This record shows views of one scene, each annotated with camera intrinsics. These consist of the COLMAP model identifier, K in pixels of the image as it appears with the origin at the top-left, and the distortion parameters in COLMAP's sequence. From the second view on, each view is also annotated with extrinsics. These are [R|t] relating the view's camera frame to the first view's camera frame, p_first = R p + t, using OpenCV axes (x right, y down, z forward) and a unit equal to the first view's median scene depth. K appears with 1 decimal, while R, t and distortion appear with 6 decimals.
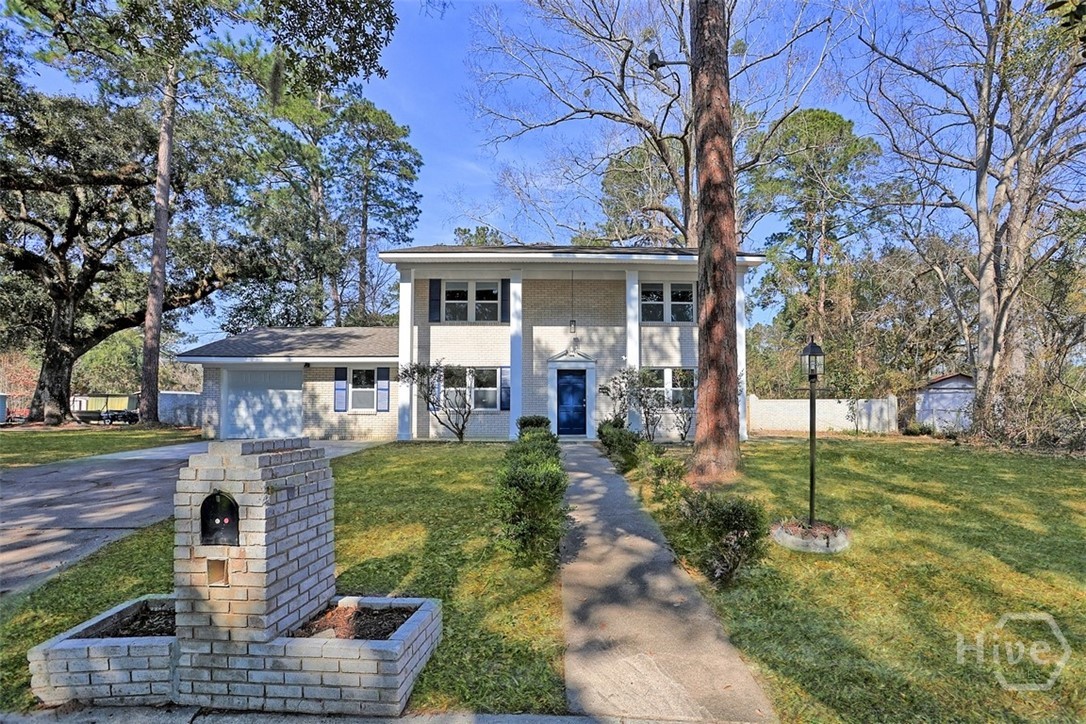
lens RADIAL K [[518.3, 0, 522.9], [0, 518.3, 361.1], [0, 0, 1]] dist [-0.032486, 0.000261]
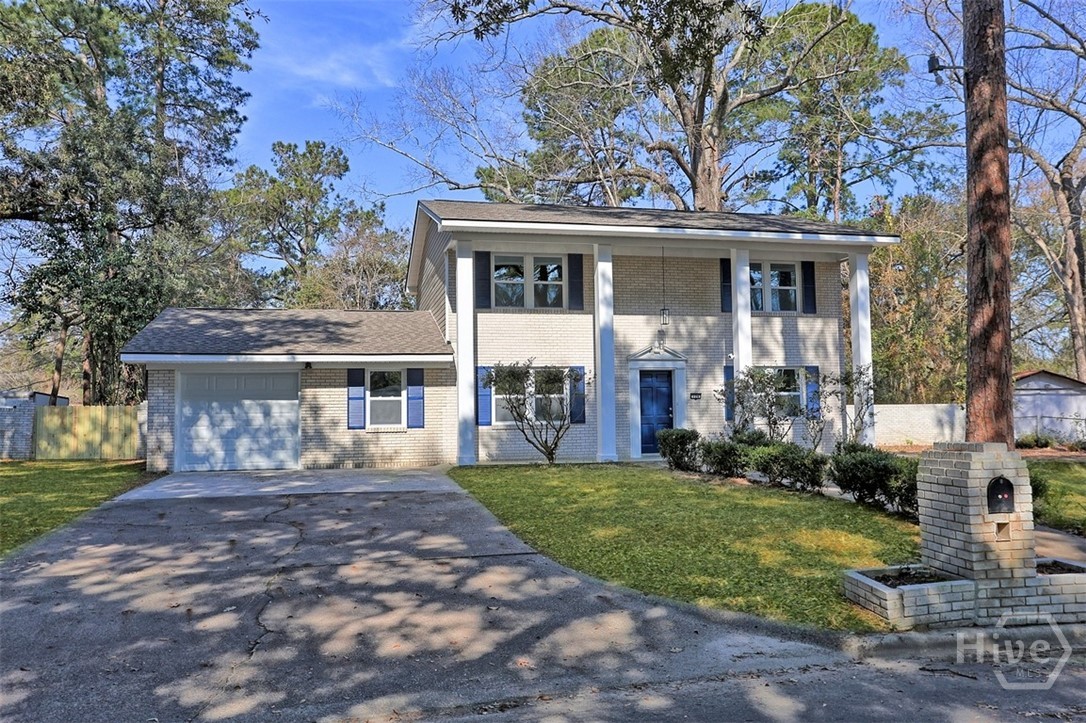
lens RADIAL K [[829.1, 0, 441.6], [0, 829.1, 328.5], [0, 0, 1]] dist [-0.000347, 0.030511]
pose [[0.985220, 0.004091, 0.171246, -0.445314], [-0.000675, 0.999800, -0.020002, -0.021706], [-0.171294, 0.019591, 0.985025, -0.192322]]
